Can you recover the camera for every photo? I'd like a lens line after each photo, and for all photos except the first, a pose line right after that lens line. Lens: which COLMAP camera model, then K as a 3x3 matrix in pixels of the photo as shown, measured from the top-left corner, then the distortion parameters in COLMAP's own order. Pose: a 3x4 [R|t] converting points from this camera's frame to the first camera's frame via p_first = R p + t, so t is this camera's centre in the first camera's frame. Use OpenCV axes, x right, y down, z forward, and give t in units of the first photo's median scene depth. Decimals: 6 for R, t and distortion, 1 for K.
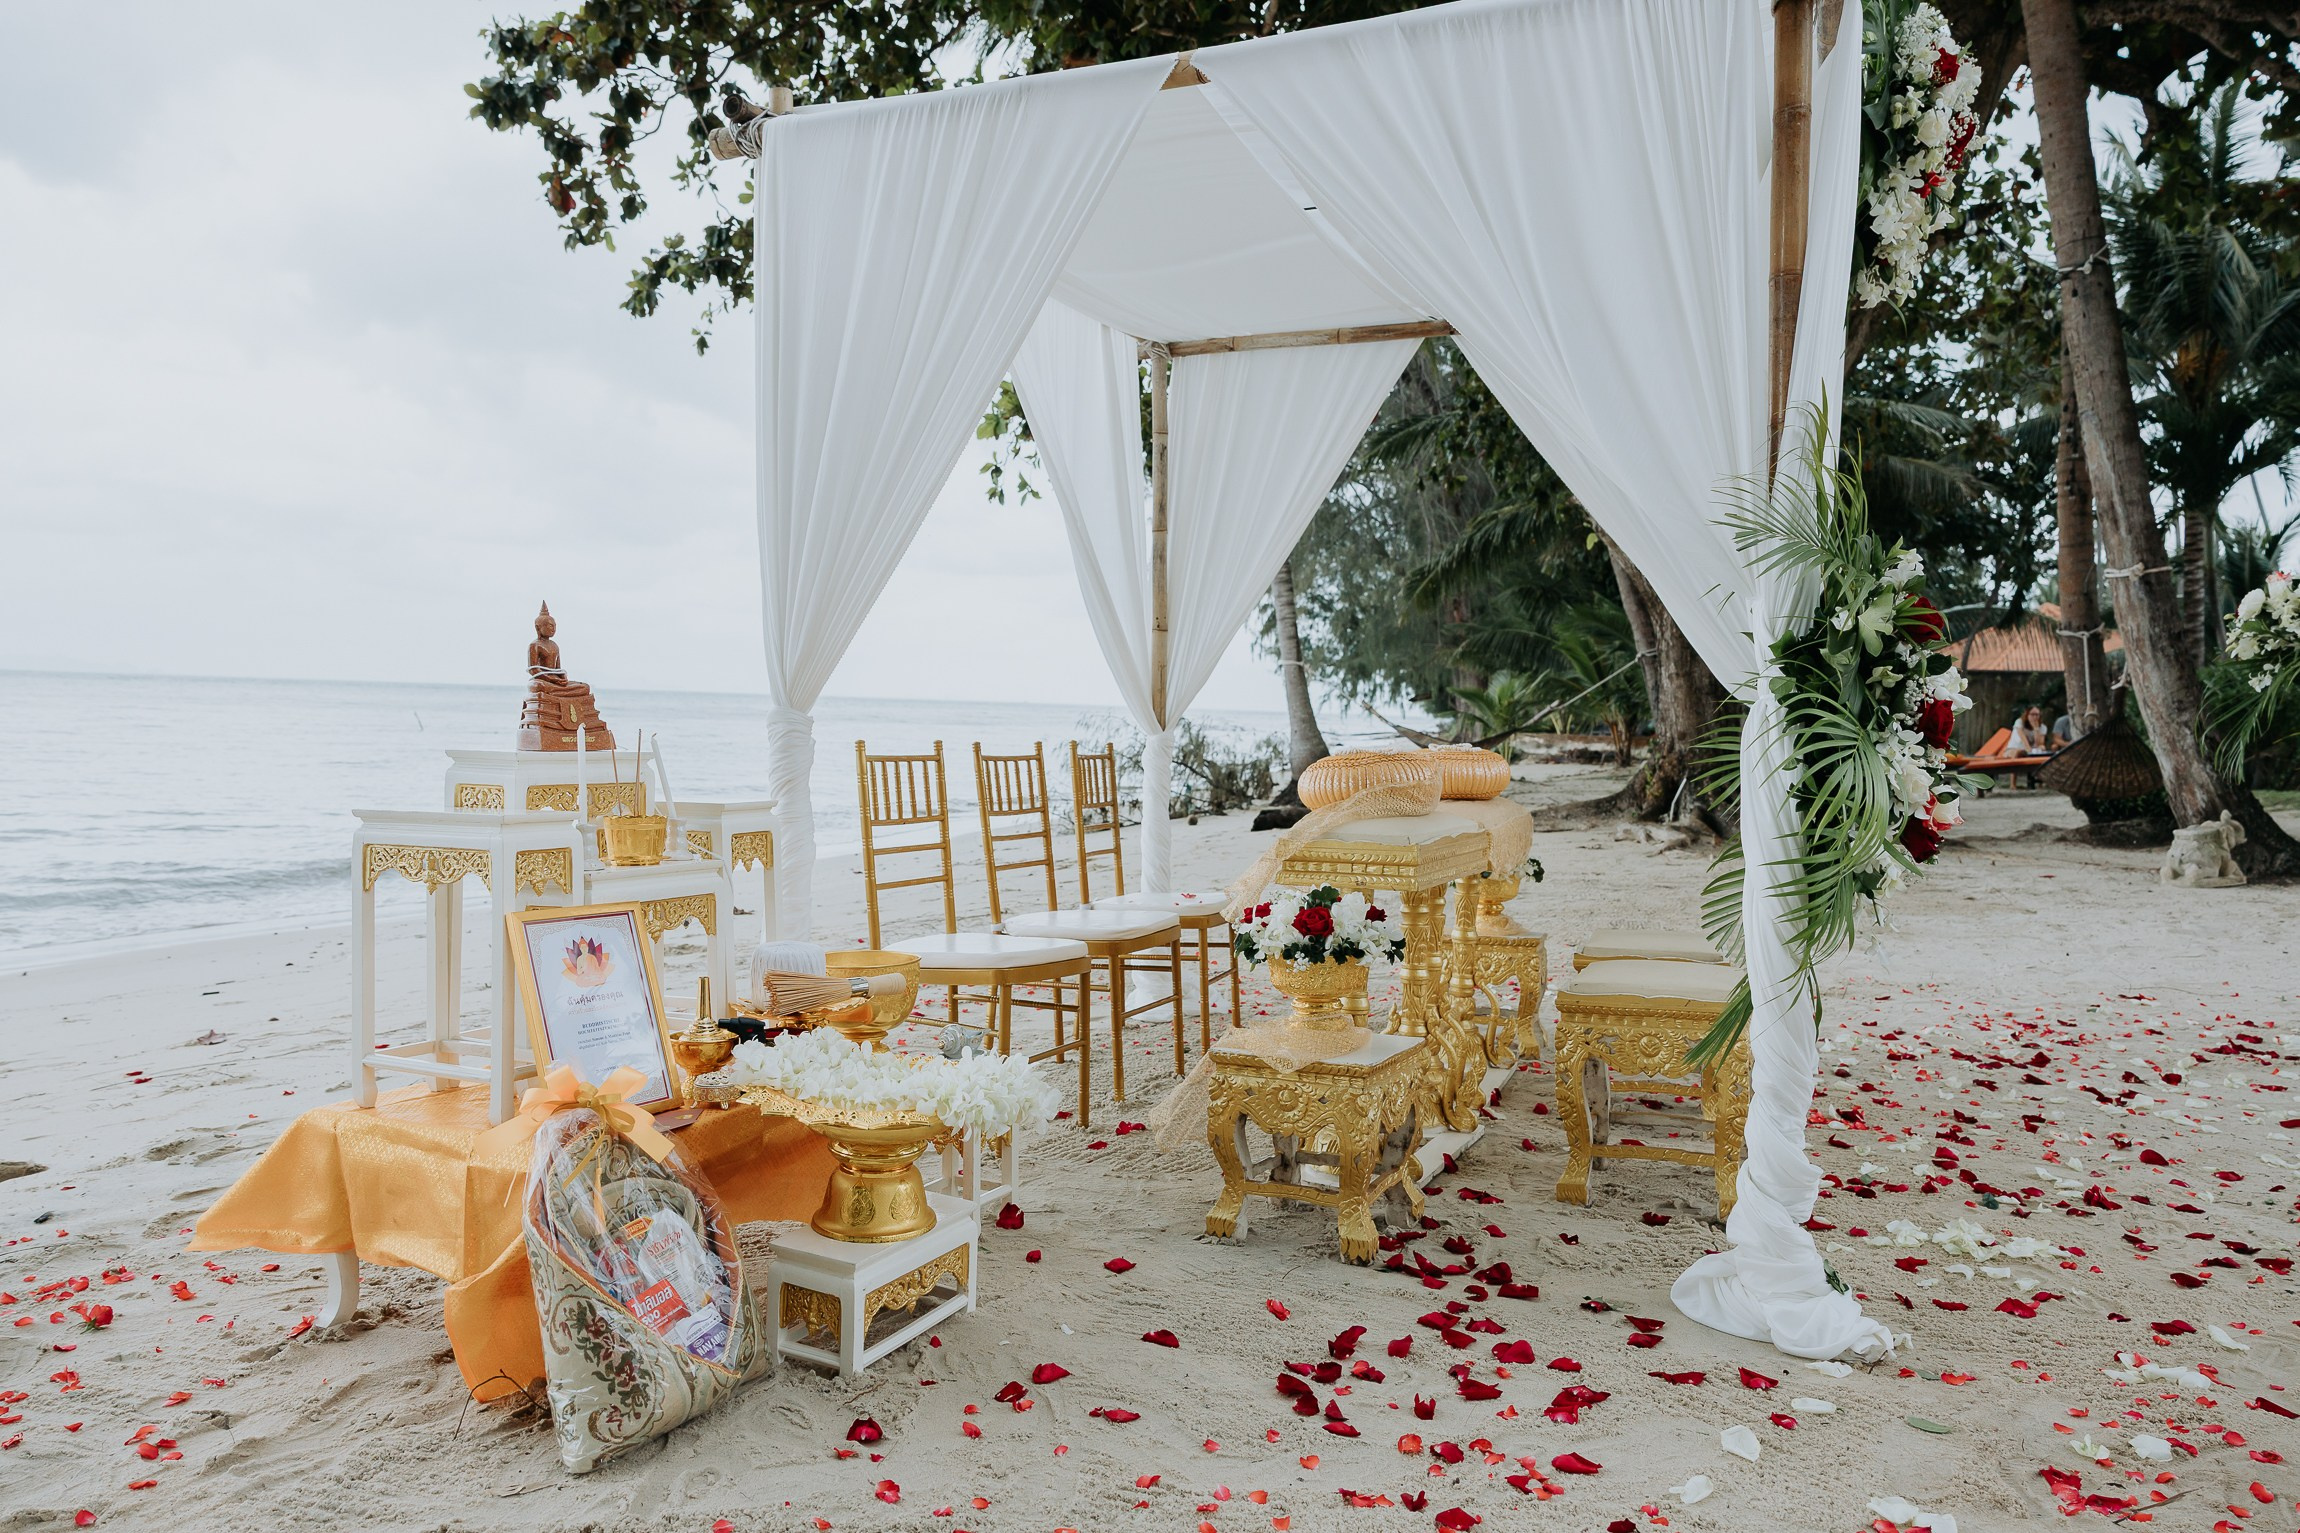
lens RADIAL K [[1529.9, 0, 1163.2], [0, 1529.9, 821.6], [0, 0, 1]] dist [-0.005027, 0.003888]
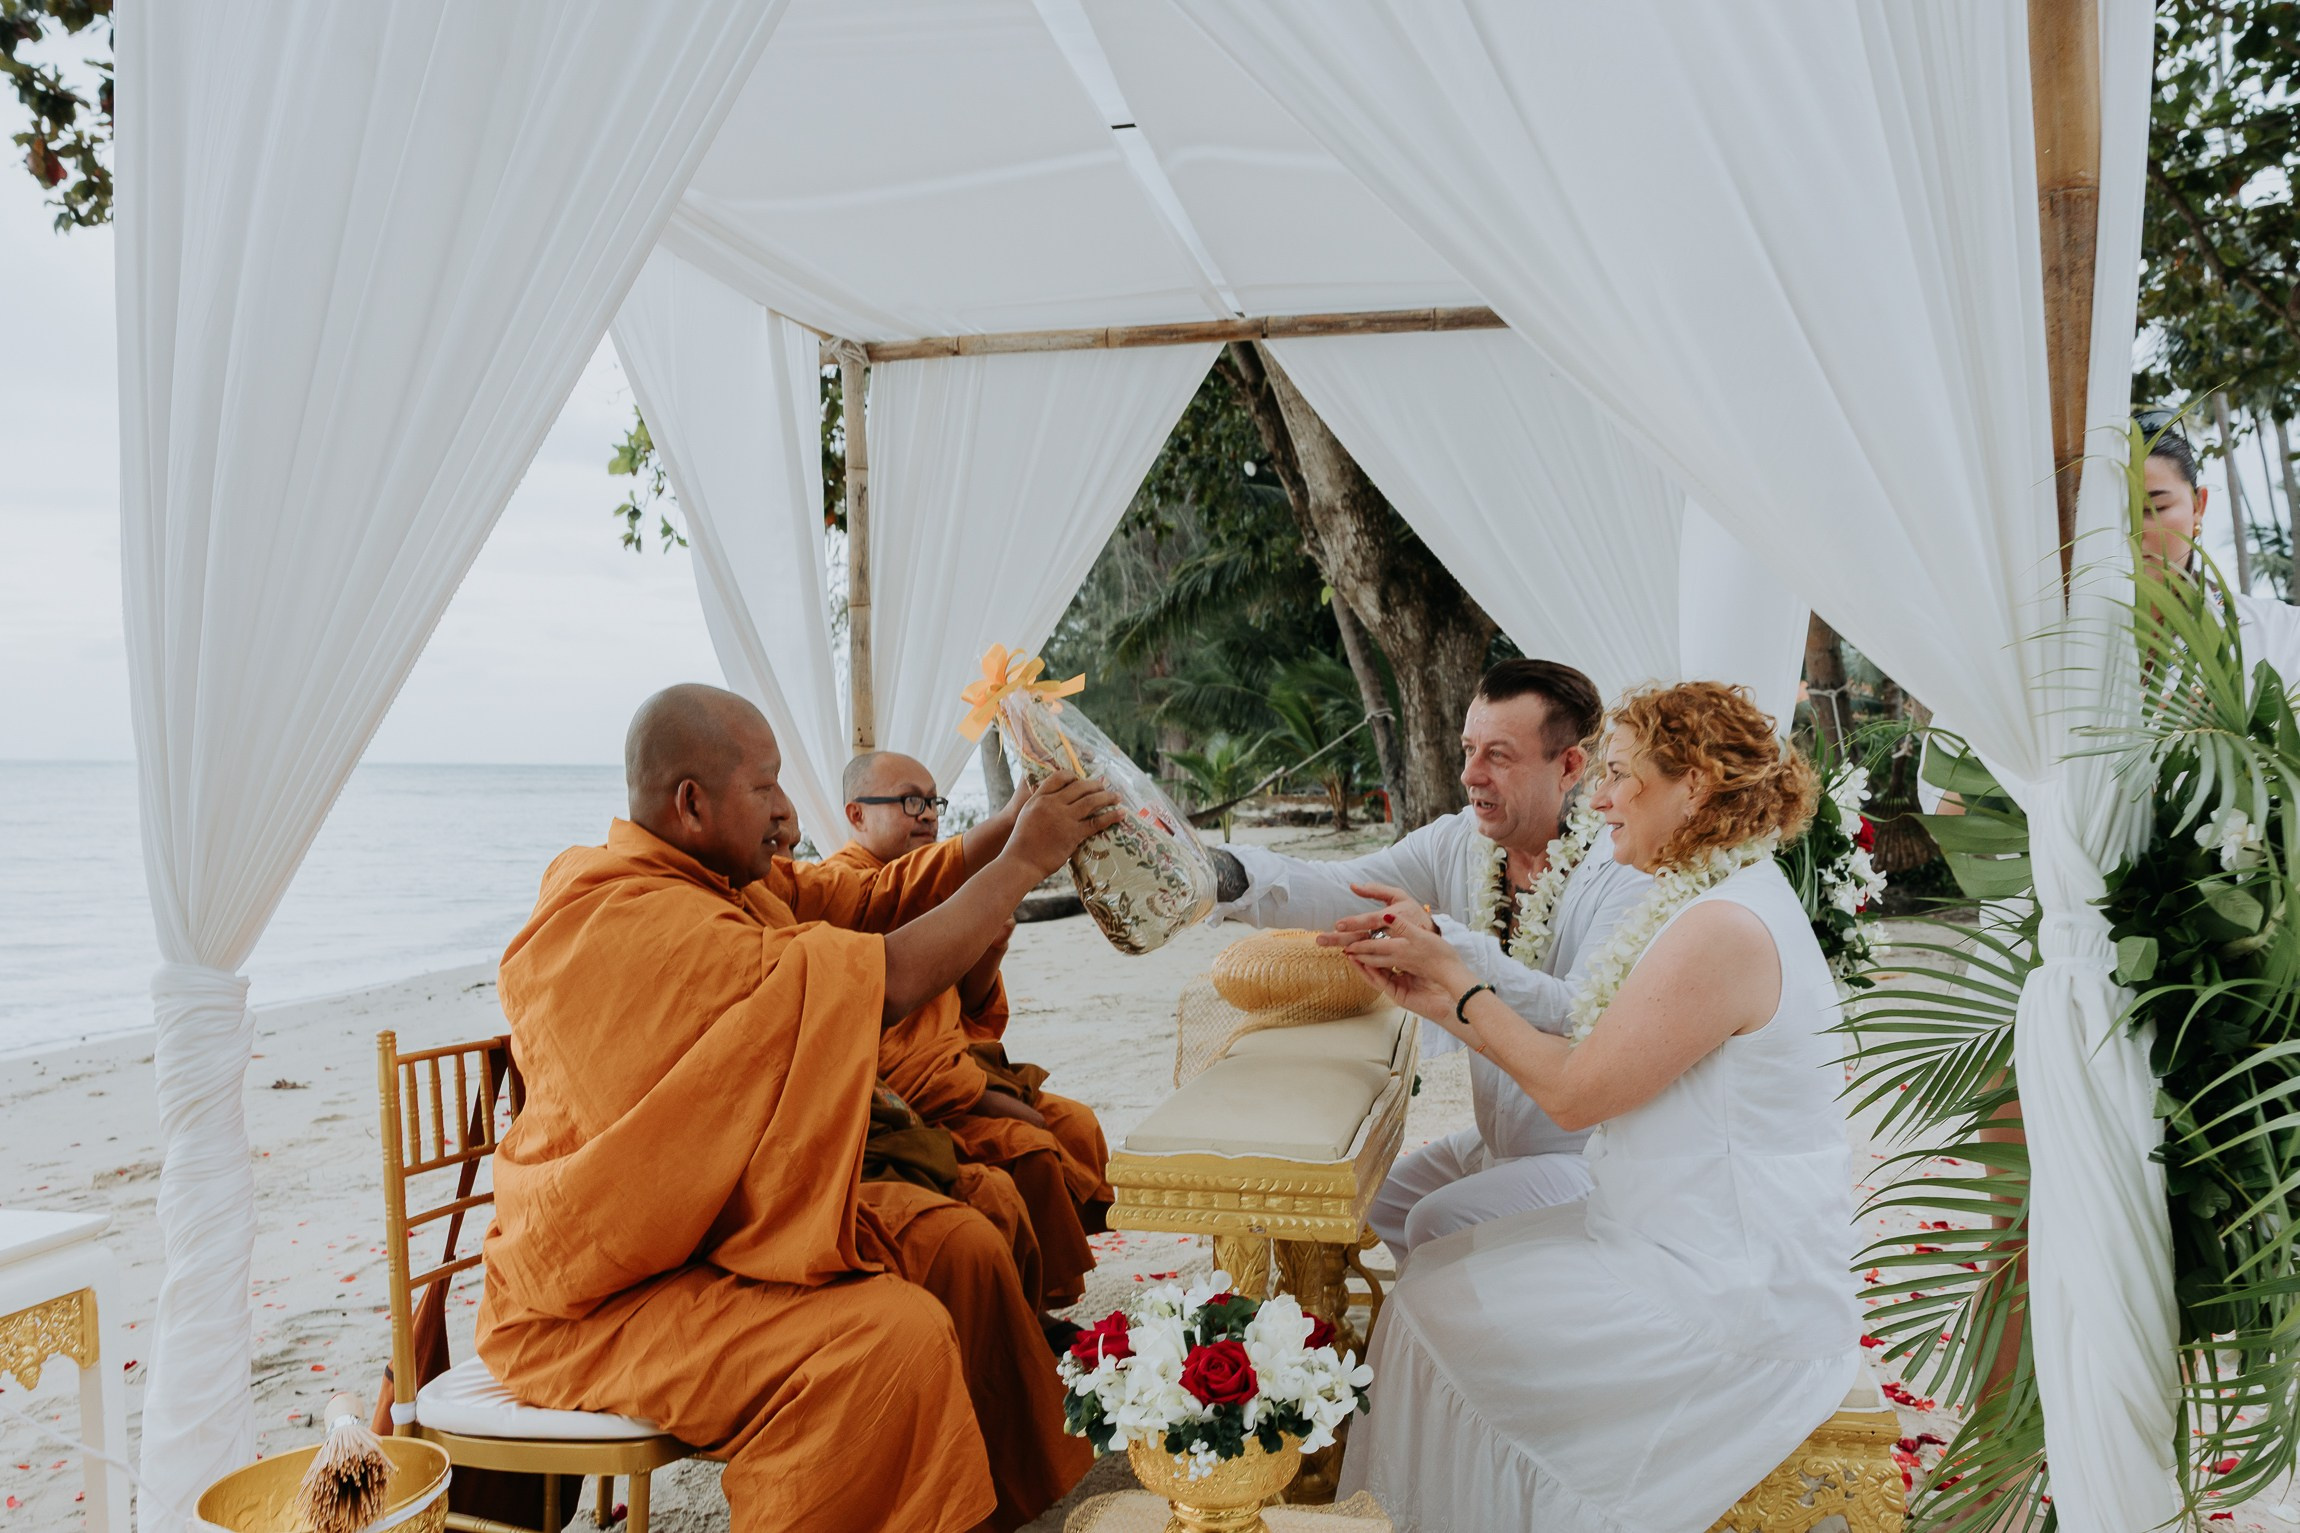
lens RADIAL K [[1642.2, 0, 1143.1], [0, 1642.2, 804.8], [0, 0, 1]] dist [0.013184, -0.017825]
pose [[0.982758, -0.024247, 0.183301, -0.005212], [0.033341, 0.998353, -0.046694, -0.019897], [-0.181867, 0.052001, 0.981947, 0.080846]]
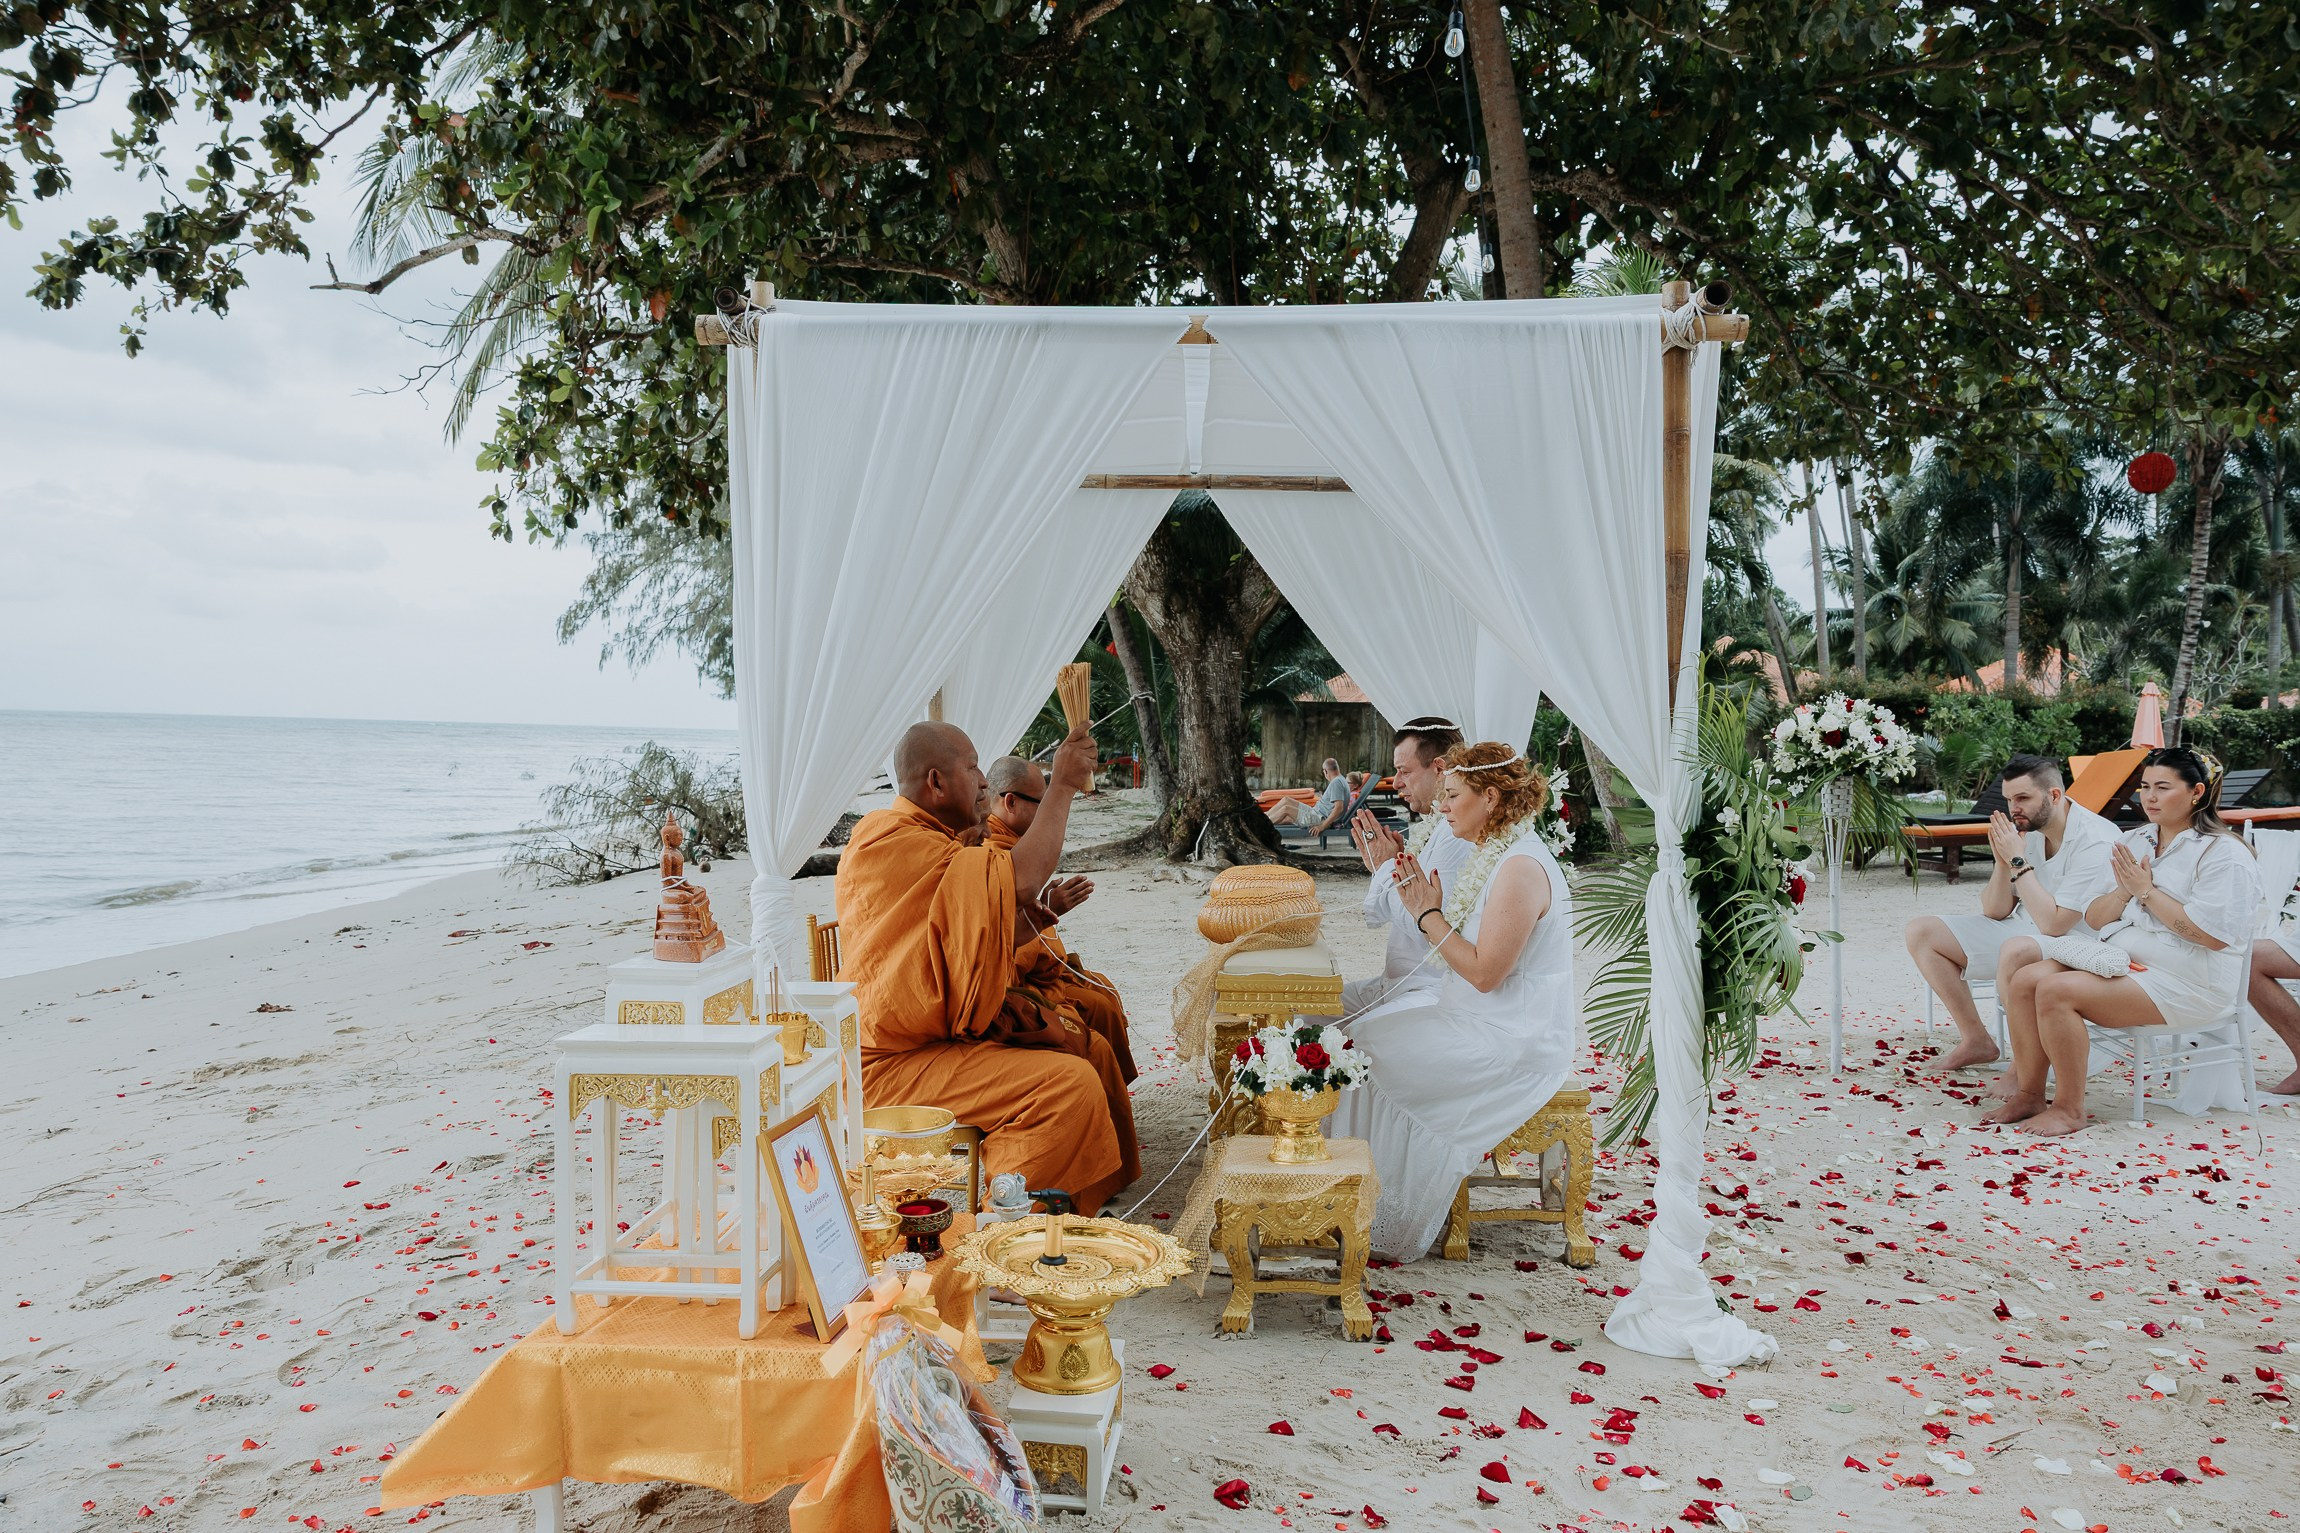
lens RADIAL K [[1529.9, 0, 1150.1], [0, 1529.9, 832.2], [0, 0, 1]] dist [-0.005027, 0.003888]
pose [[0.935313, -0.027294, 0.352768, -0.081047], [0.028790, 0.999585, 0.001008, -0.021211], [-0.352649, 0.009214, 0.935710, -0.012581]]
